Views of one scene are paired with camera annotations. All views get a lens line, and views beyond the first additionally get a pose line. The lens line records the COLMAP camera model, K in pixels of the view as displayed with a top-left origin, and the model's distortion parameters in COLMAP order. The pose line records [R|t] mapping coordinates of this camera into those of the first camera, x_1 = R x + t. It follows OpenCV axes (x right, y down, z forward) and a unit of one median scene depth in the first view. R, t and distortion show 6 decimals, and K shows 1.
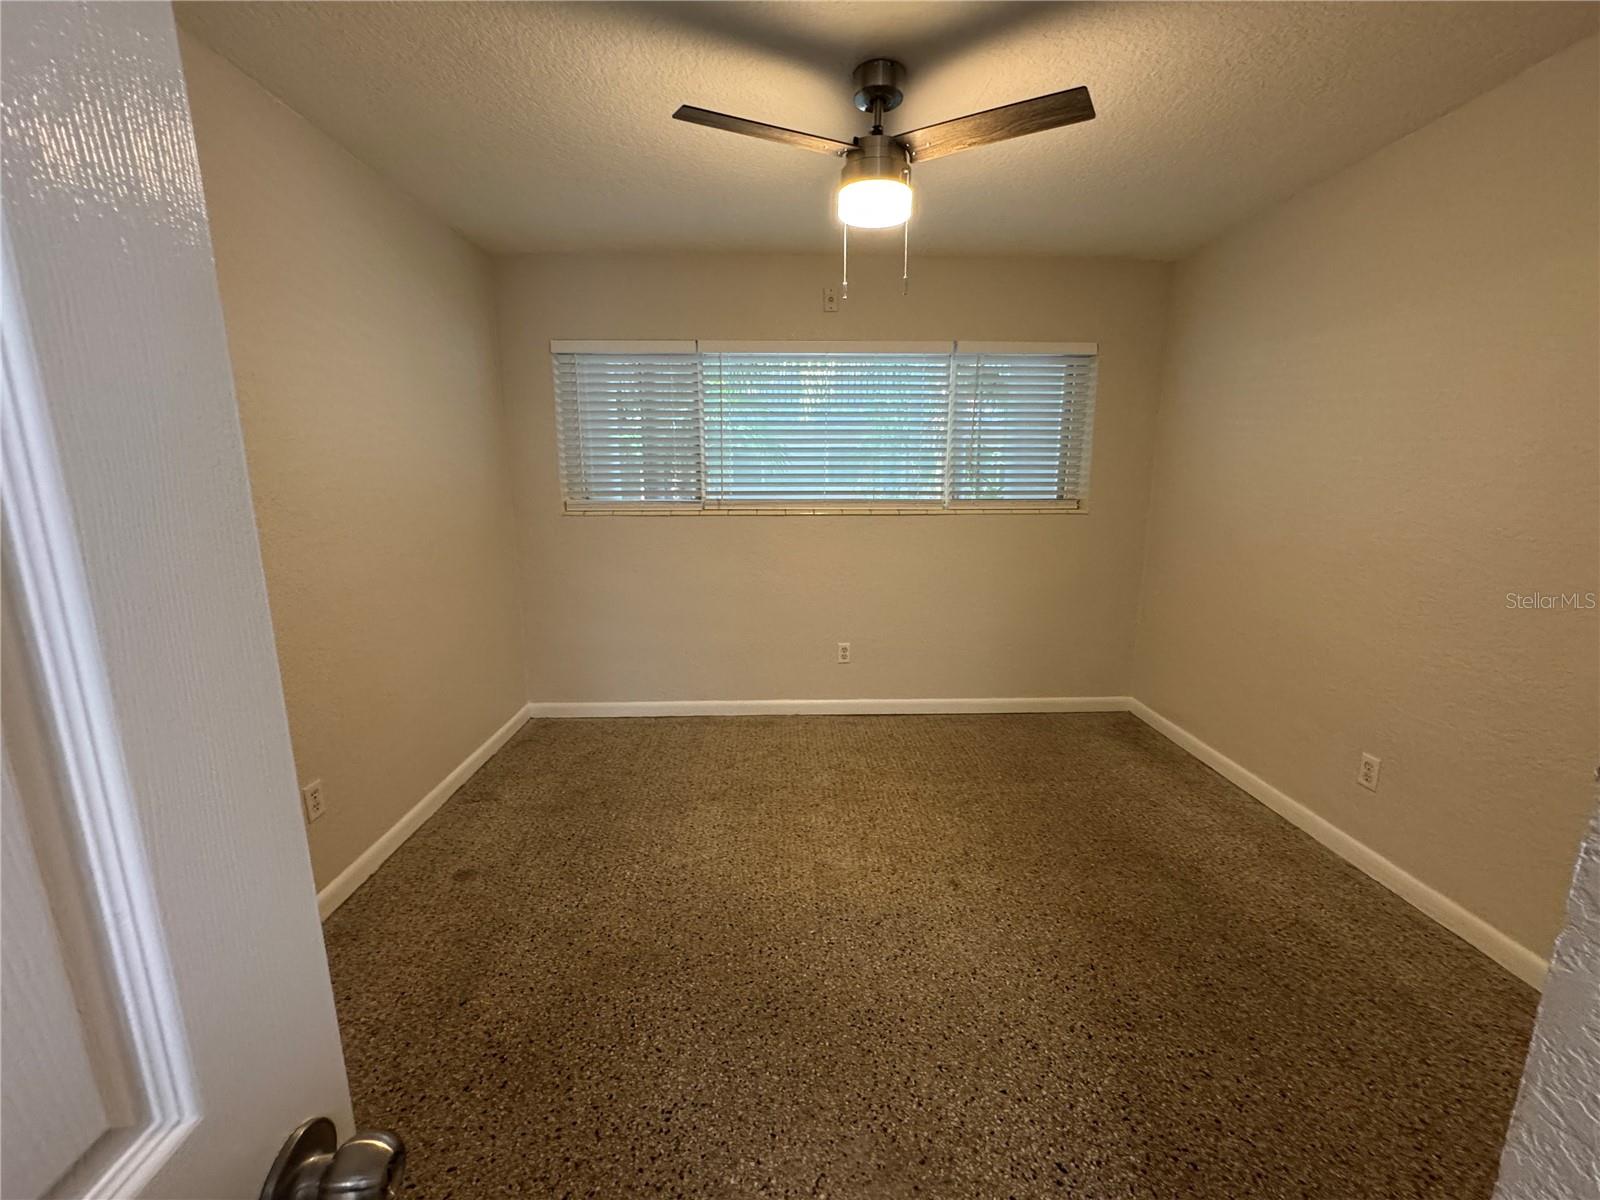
lens RADIAL K [[642.6, 0, 799.0], [0, 642.6, 598.5], [0, 0, 1]] dist [-0.003513, 0.000636]
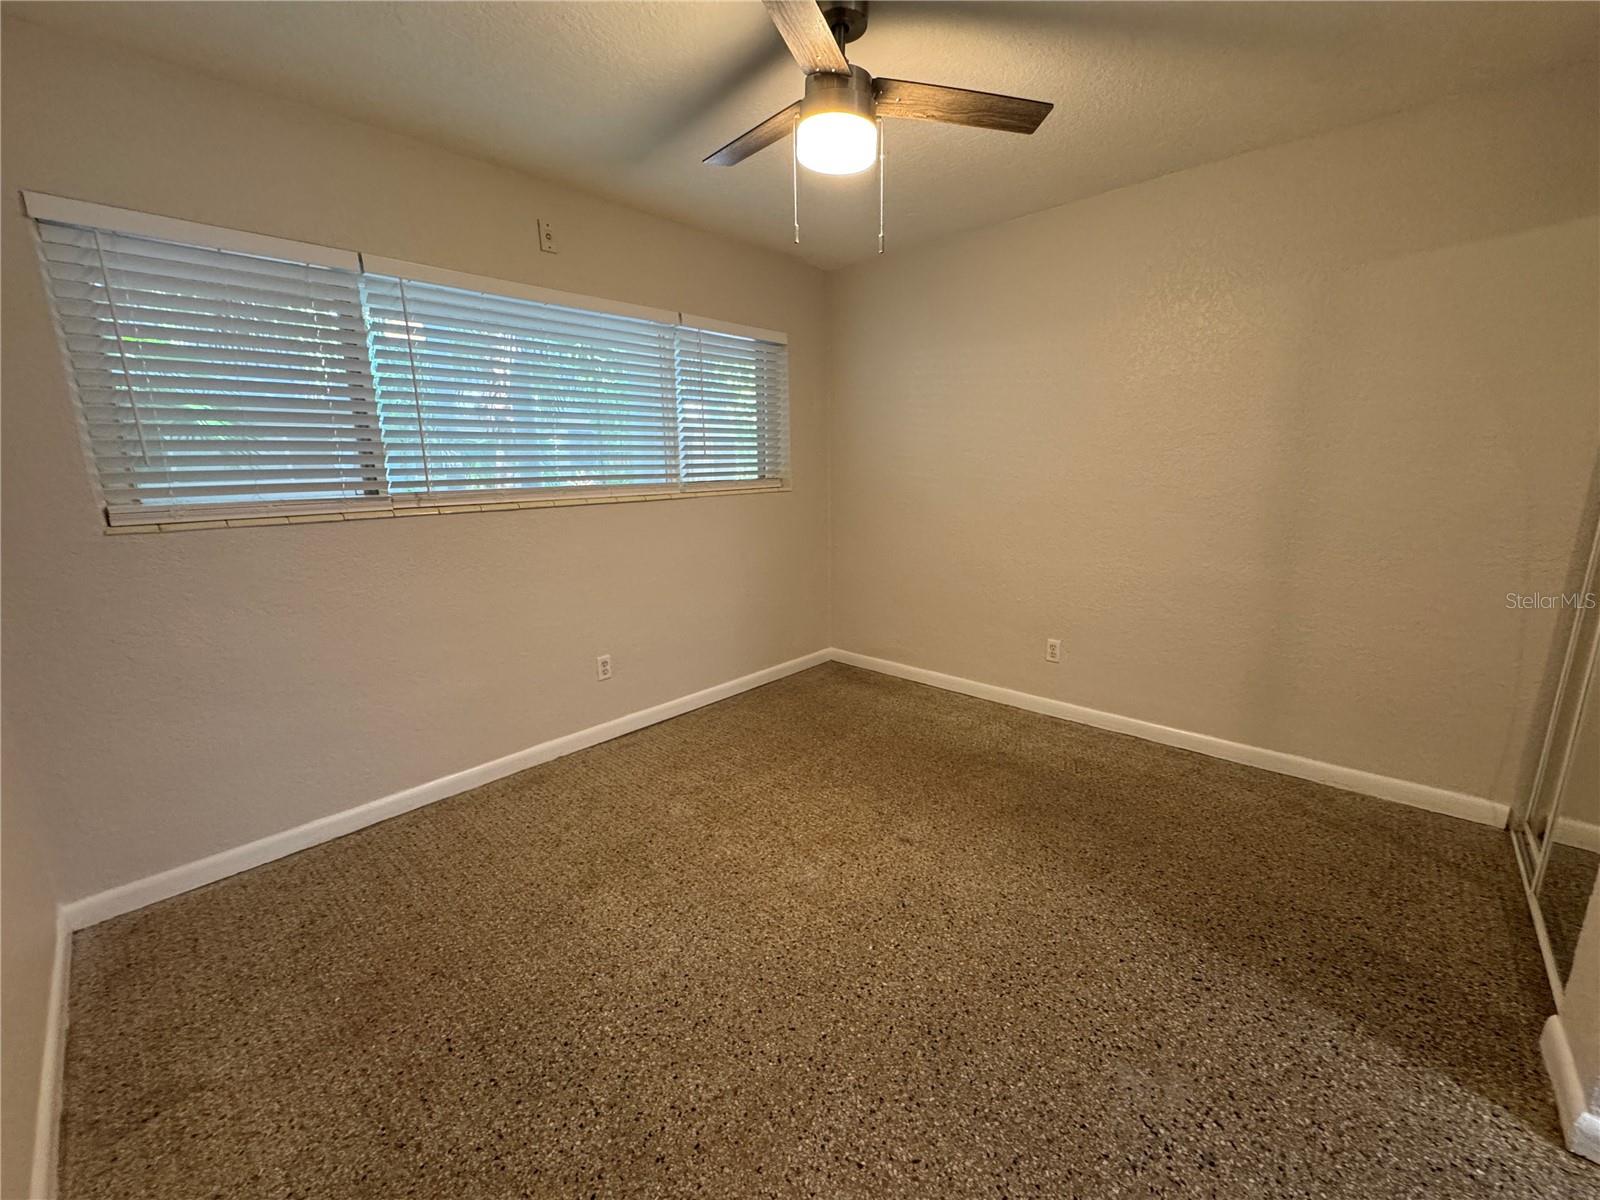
lens RADIAL K [[642.6, 0, 799.0], [0, 642.6, 598.5], [0, 0, 1]] dist [-0.003513, 0.000636]
pose [[0.701456, -0.159500, 0.694636, -0.374975], [0.153017, 0.985612, 0.071794, -0.030998], [-0.696093, 0.055931, 0.715769, 0.242657]]
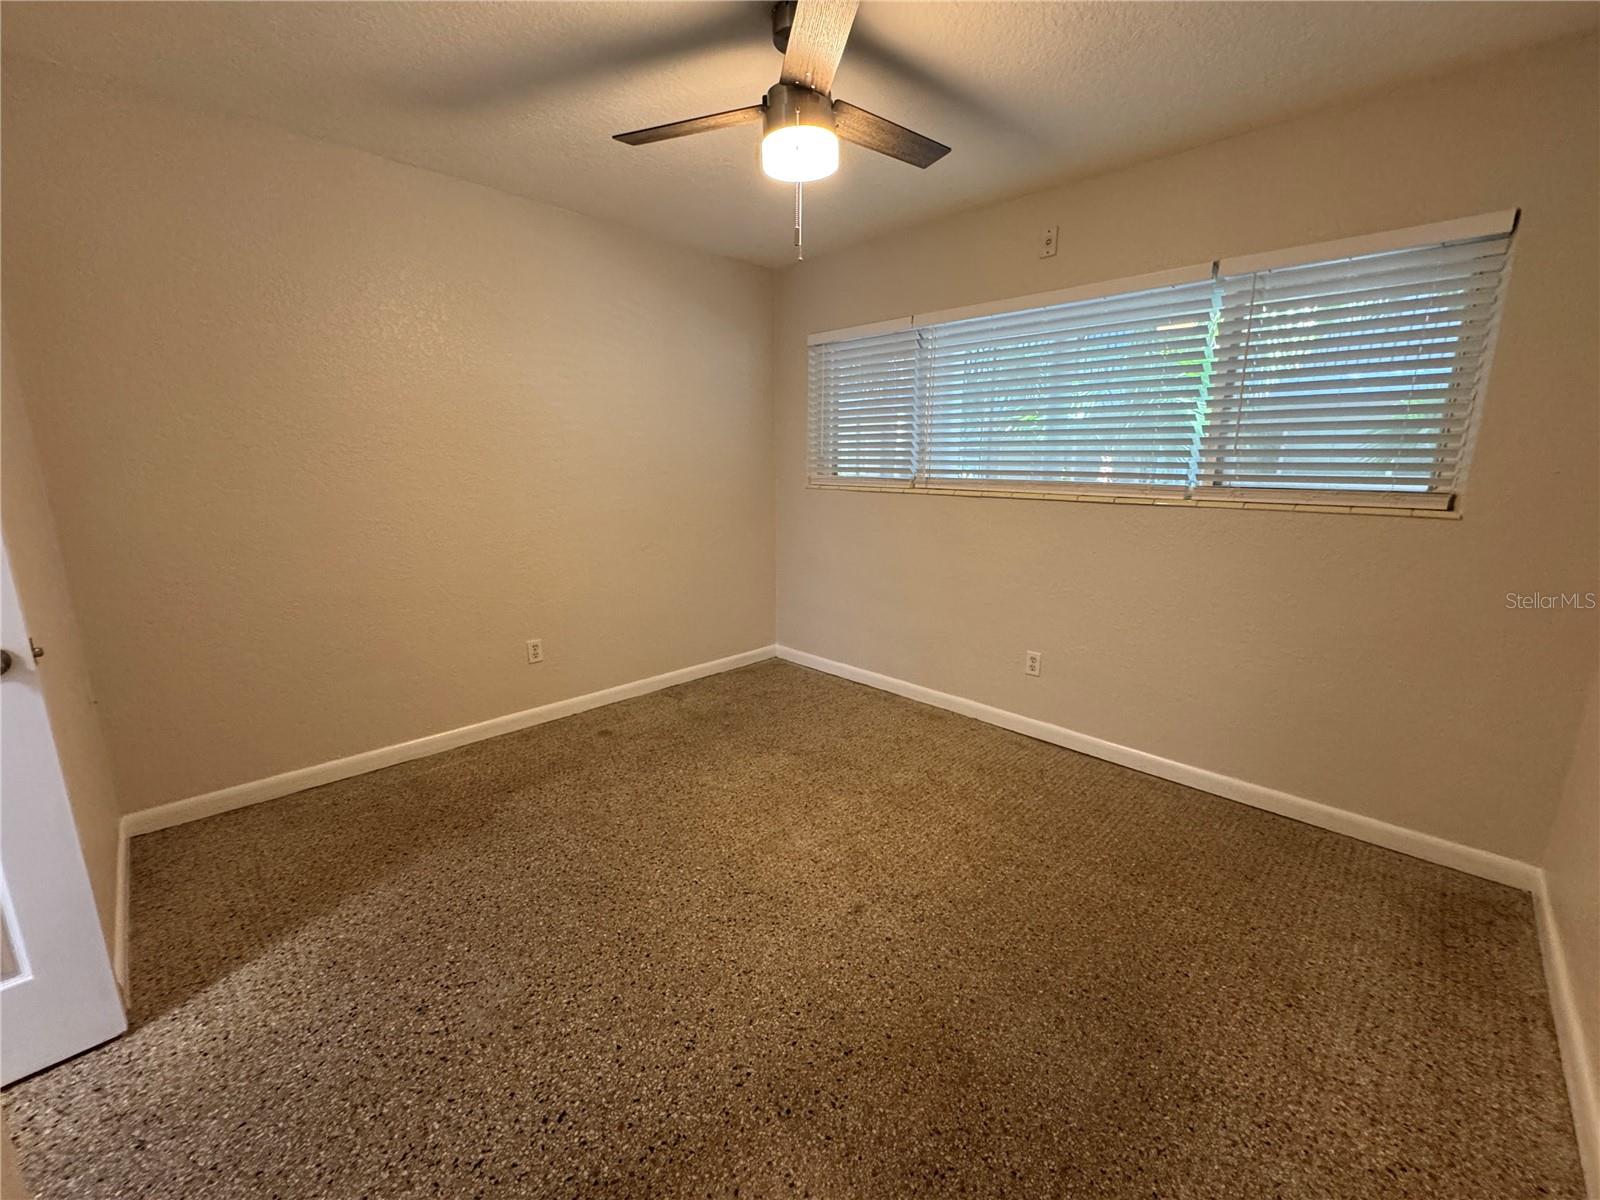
lens RADIAL K [[642.6, 0, 799.0], [0, 642.6, 598.5], [0, 0, 1]] dist [-0.003513, 0.000636]
pose [[0.690359, 0.157357, -0.706147, 0.512802], [-0.147811, 0.986149, 0.075246, -0.020768], [0.708206, 0.052430, 0.704056, 0.208026]]
